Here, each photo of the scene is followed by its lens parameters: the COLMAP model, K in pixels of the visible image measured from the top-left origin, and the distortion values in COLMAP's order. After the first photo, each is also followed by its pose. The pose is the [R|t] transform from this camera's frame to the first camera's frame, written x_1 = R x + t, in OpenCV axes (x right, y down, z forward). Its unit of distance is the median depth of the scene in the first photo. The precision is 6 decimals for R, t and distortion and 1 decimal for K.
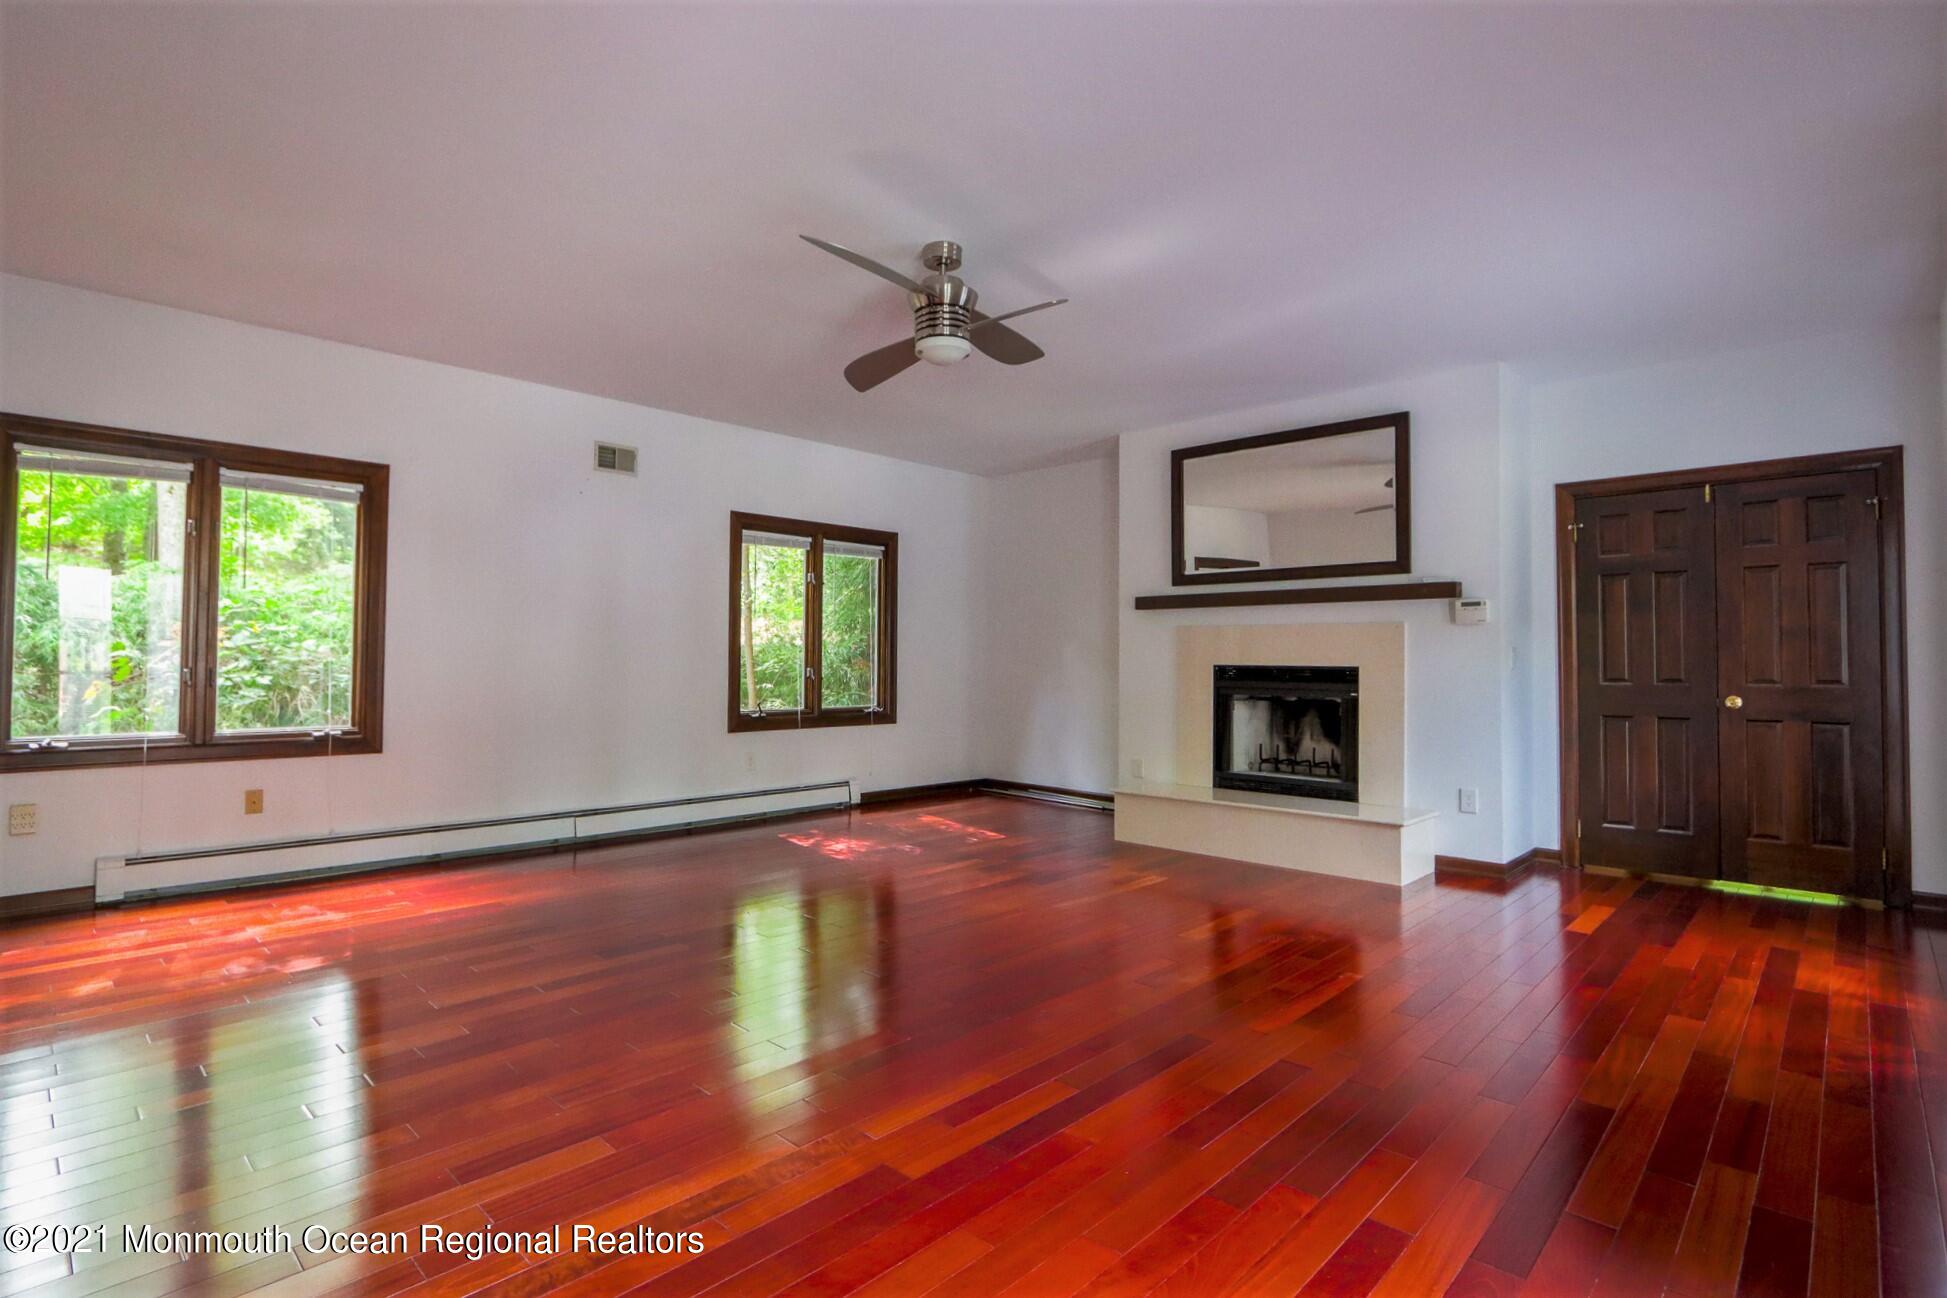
lens RADIAL K [[929.5, 0, 967.8], [0, 929.5, 641.9], [0, 0, 1]] dist [-0.001010, 0.000228]
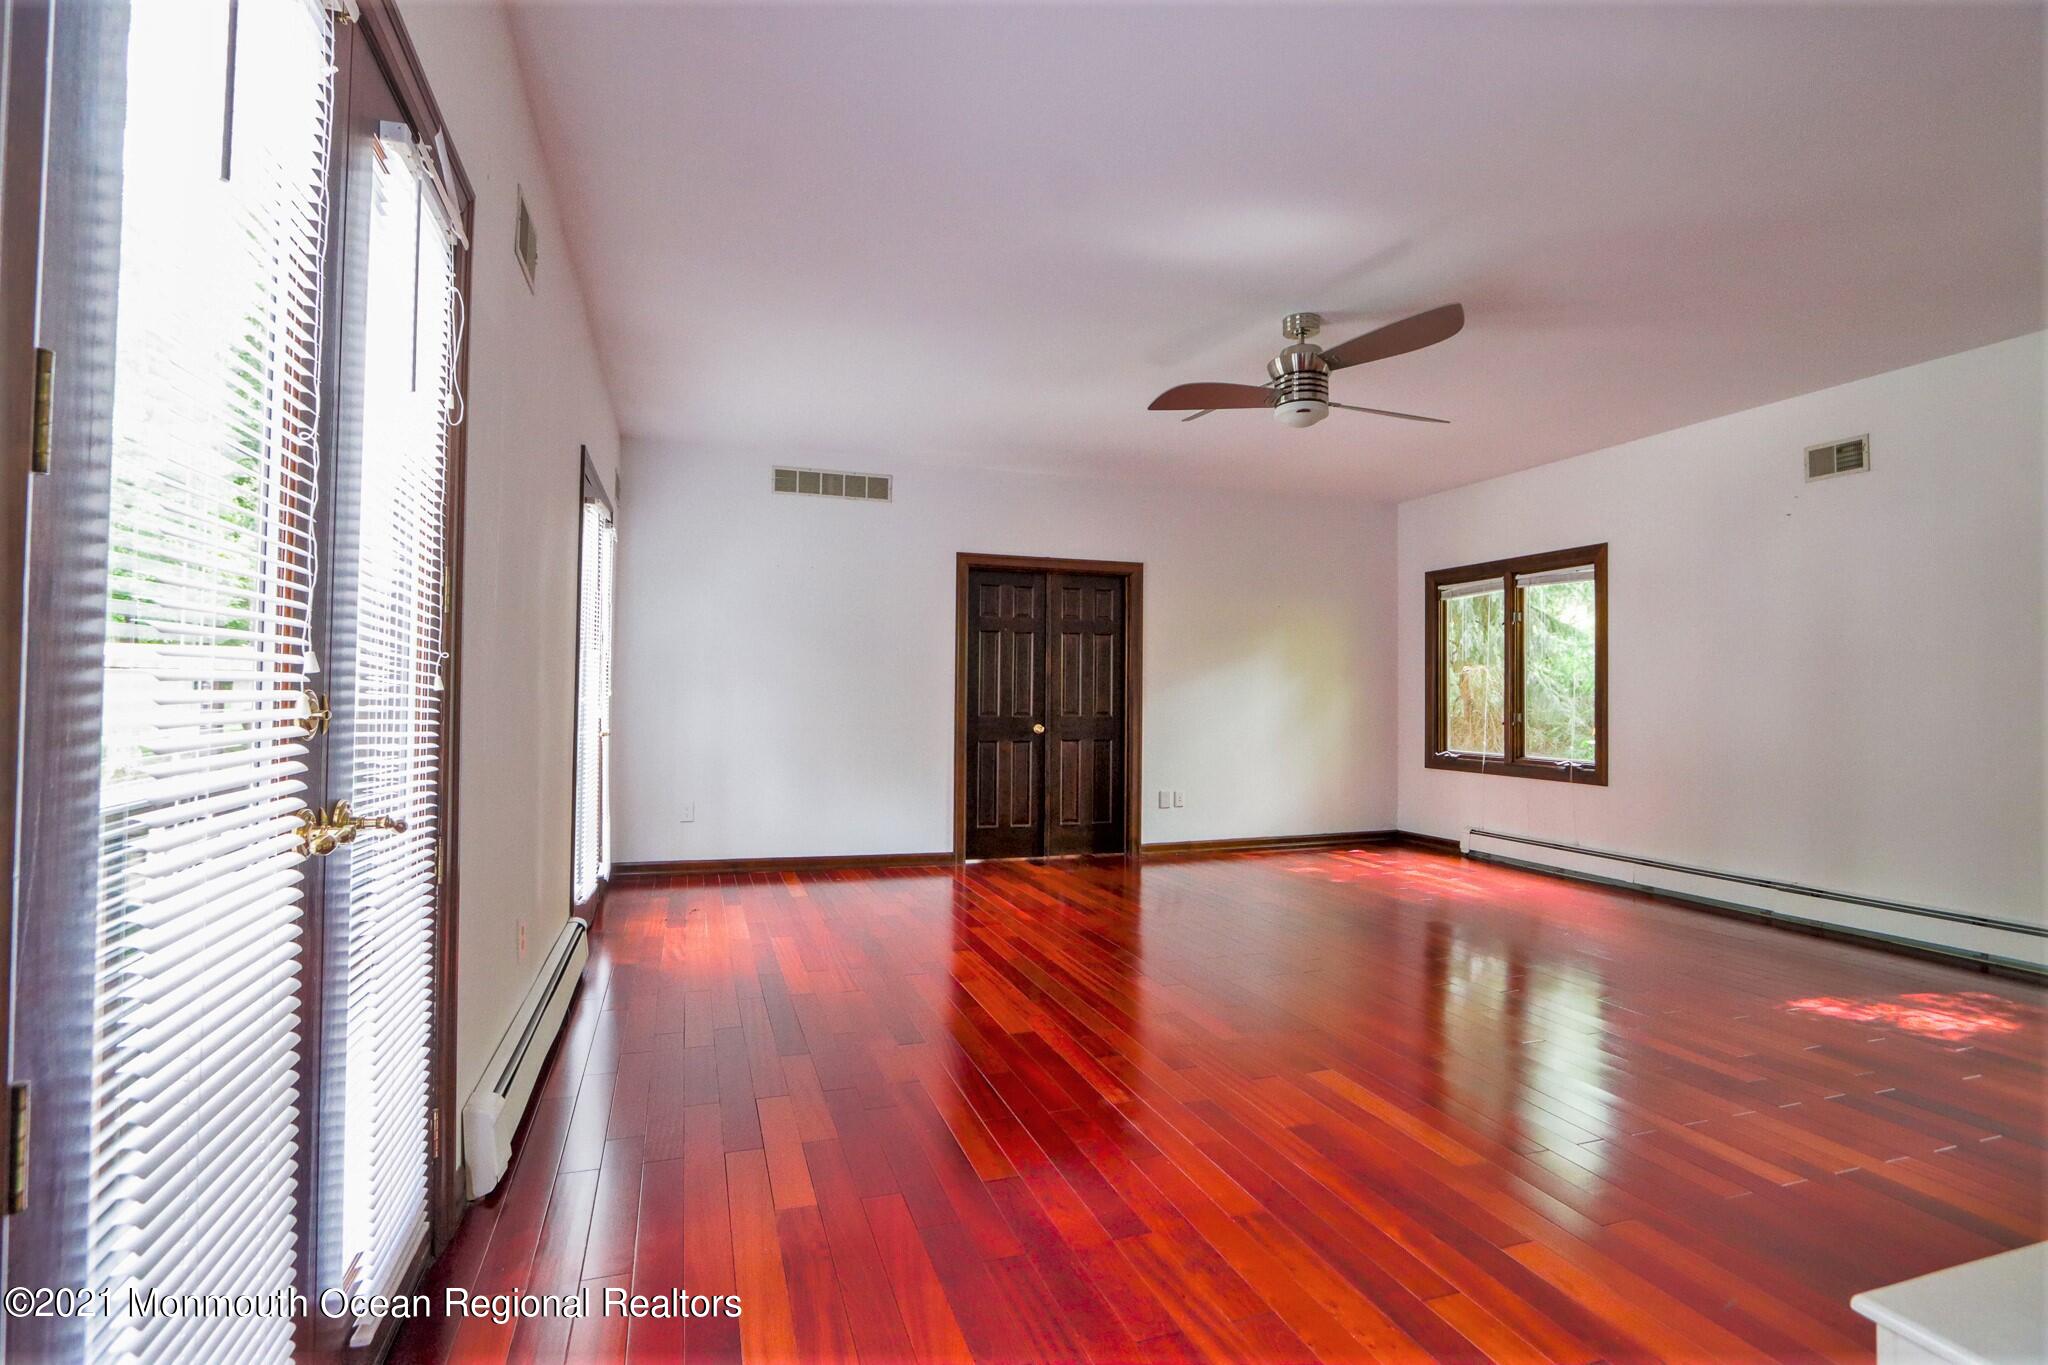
lens RADIAL K [[977.7, 0, 1018.0], [0, 977.7, 675.0], [0, 0, 1]] dist [-0.001010, 0.000228]
pose [[-0.454197, -0.032345, -0.890314, 0.897388], [0.008027, 0.999152, -0.040394, 0.023647], [0.890865, -0.025494, -0.453552, 0.976790]]
